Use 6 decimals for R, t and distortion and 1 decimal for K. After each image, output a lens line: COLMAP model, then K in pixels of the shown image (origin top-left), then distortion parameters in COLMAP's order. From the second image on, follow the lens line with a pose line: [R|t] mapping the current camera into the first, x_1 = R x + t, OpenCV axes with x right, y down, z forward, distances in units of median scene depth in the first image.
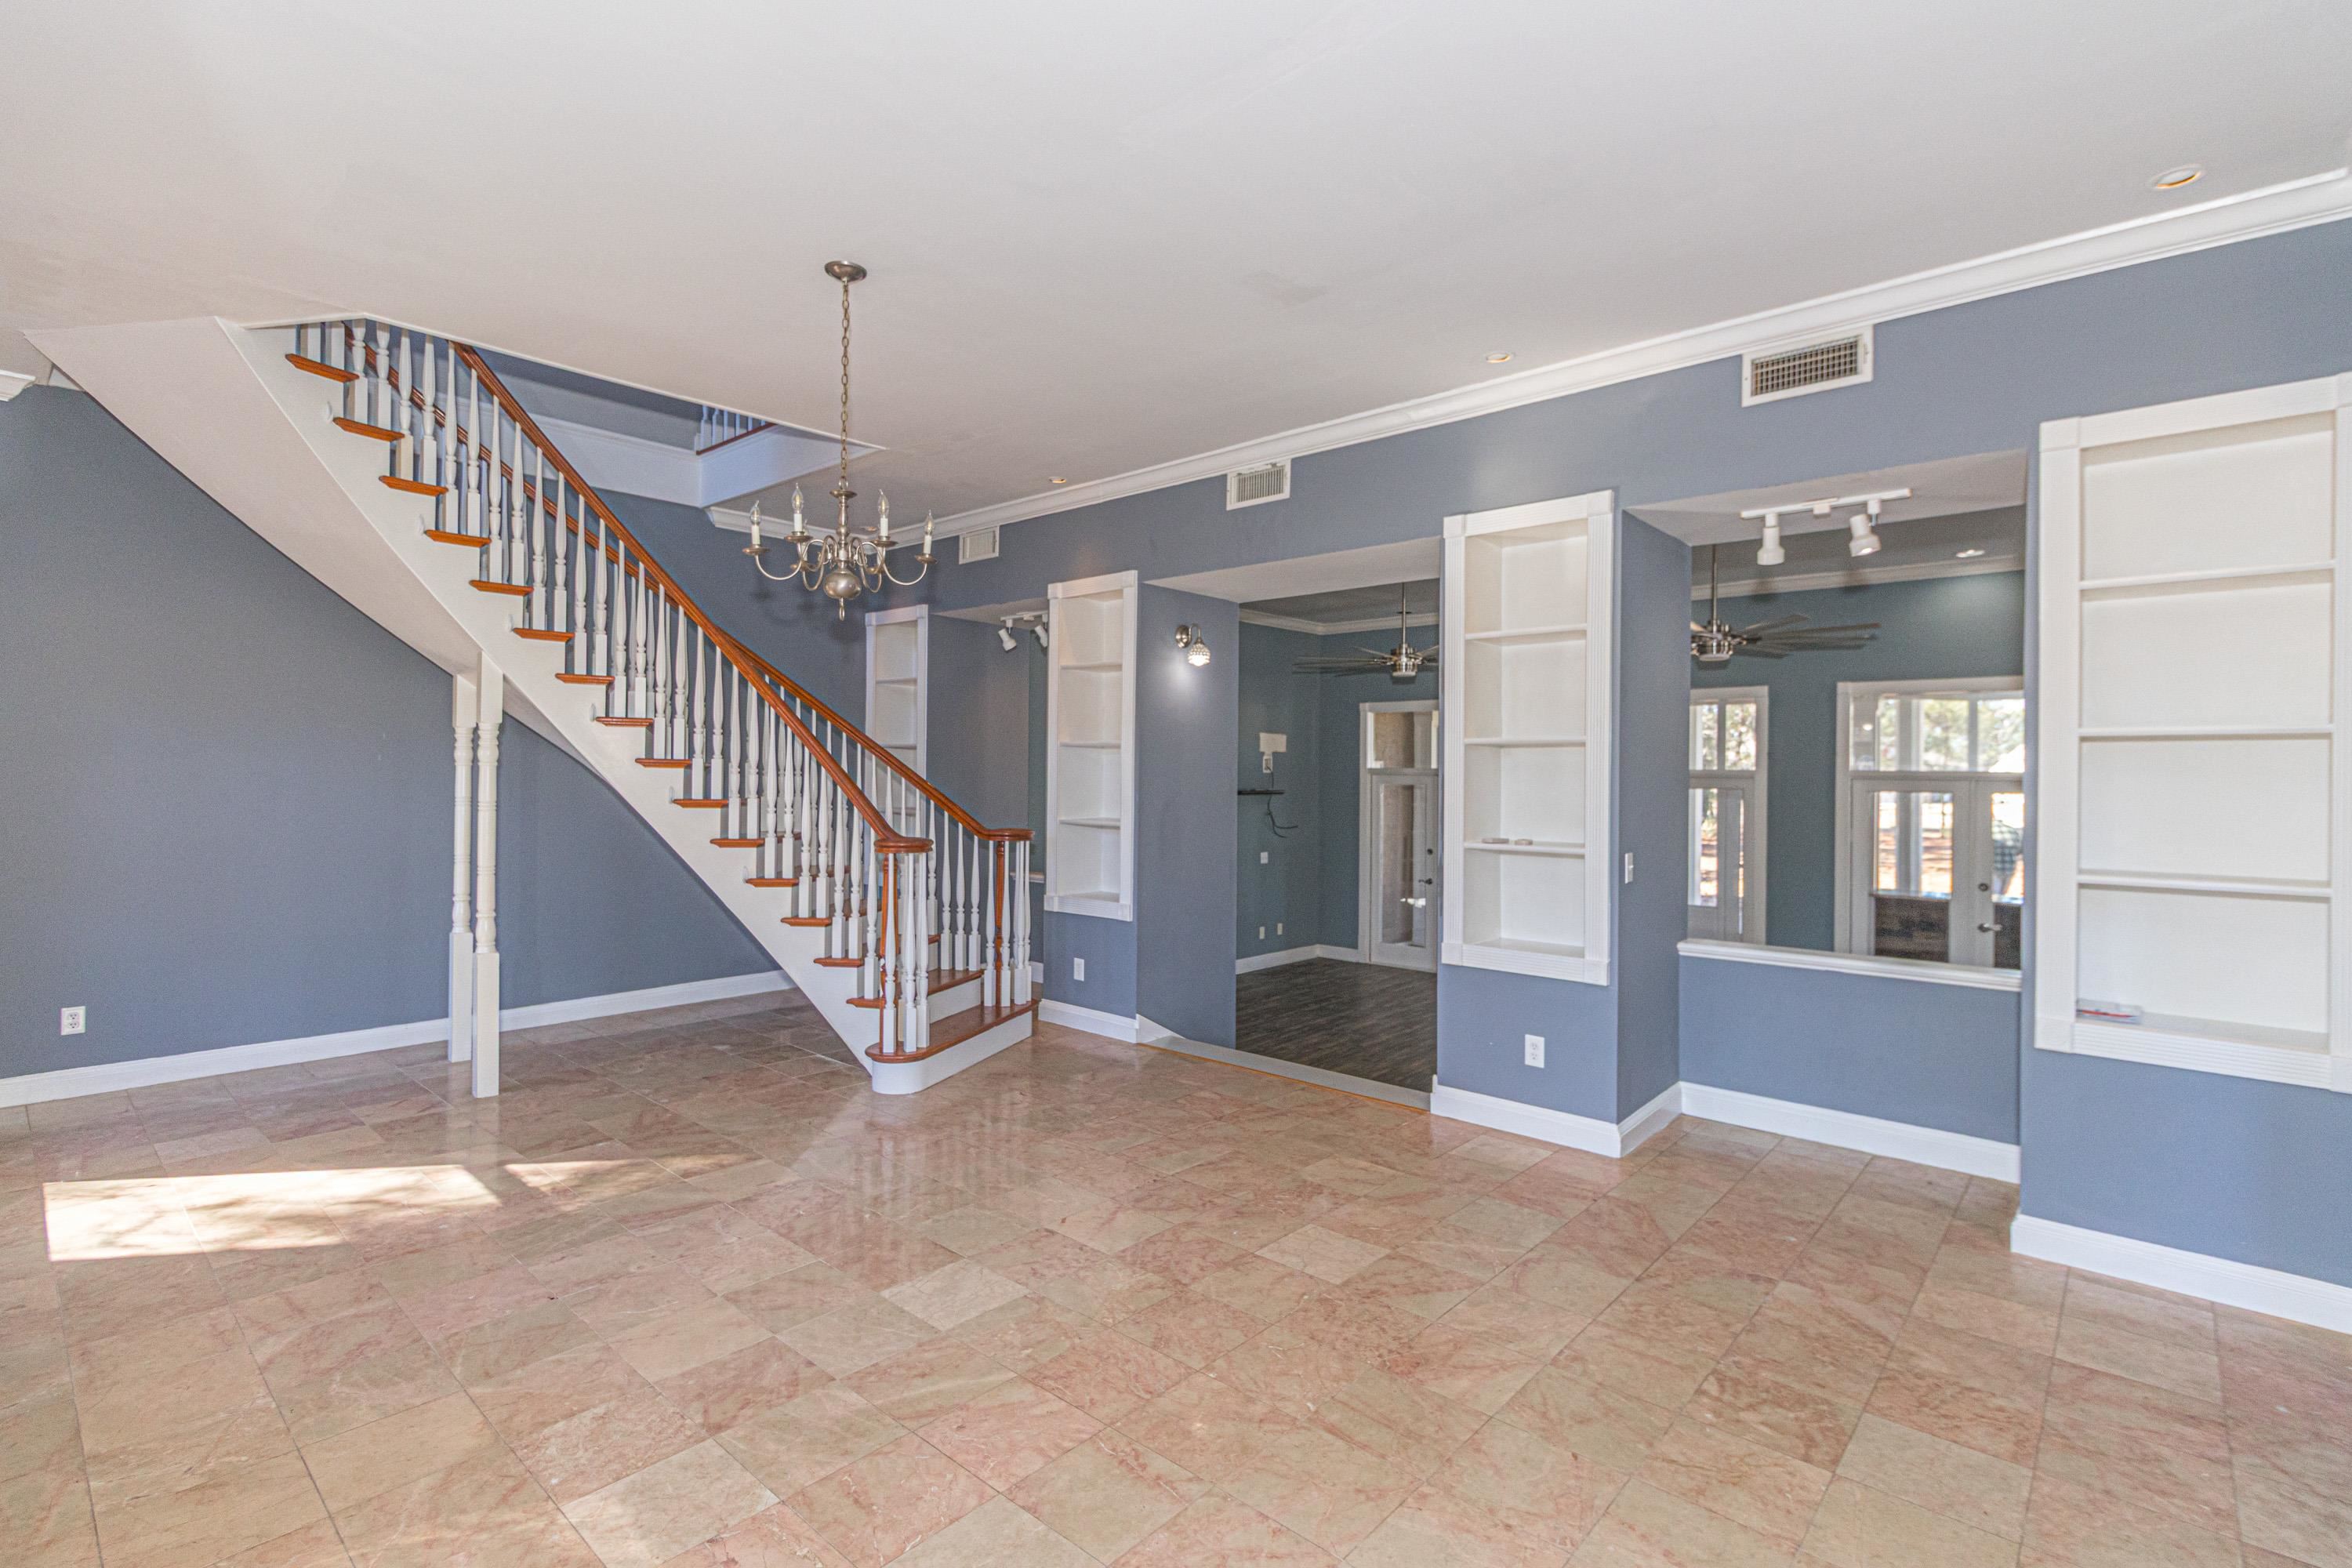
lens RADIAL K [[1089.8, 0, 1165.7], [0, 1089.8, 787.0], [0, 0, 1]] dist [0.002480, 0.000220]
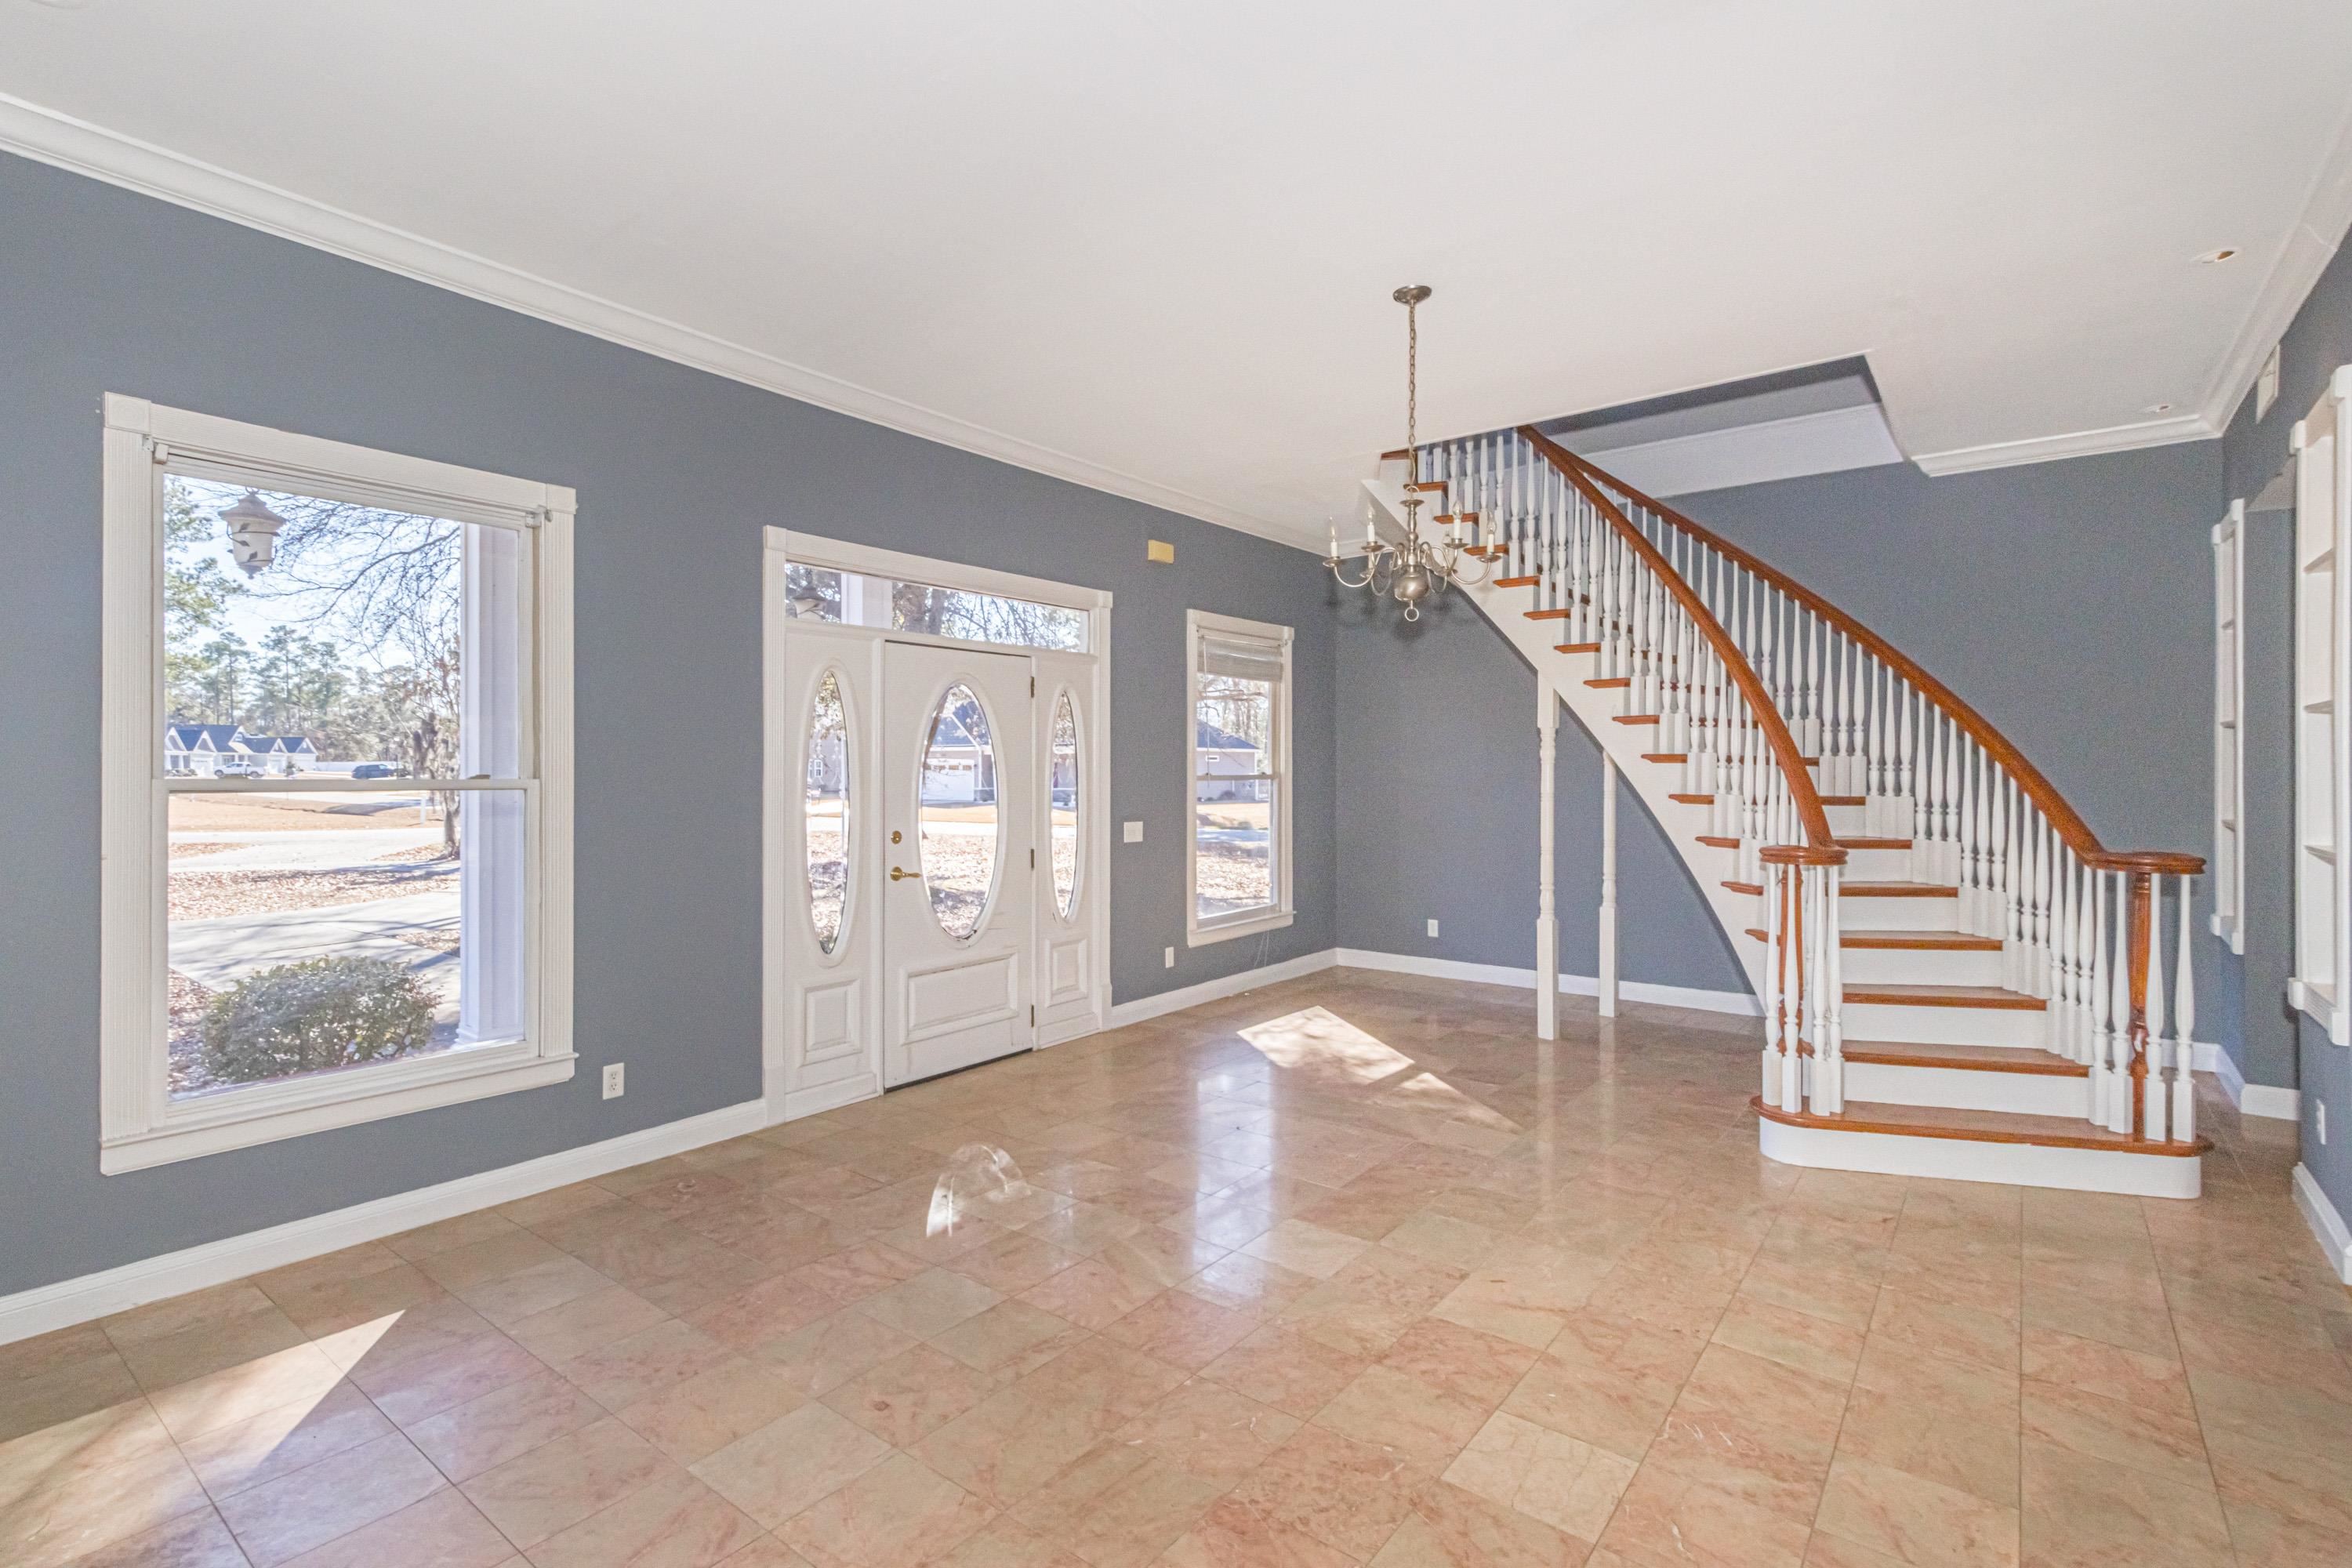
lens RADIAL K [[1089.8, 0, 1167.8], [0, 1089.8, 771.3], [0, 0, 1]] dist [0.002480, 0.000220]
pose [[0.072847, -0.009270, -0.997300, 0.687095], [-0.013953, 0.999849, -0.010313, 0.009674], [0.997246, 0.014667, 0.072706, 0.622167]]
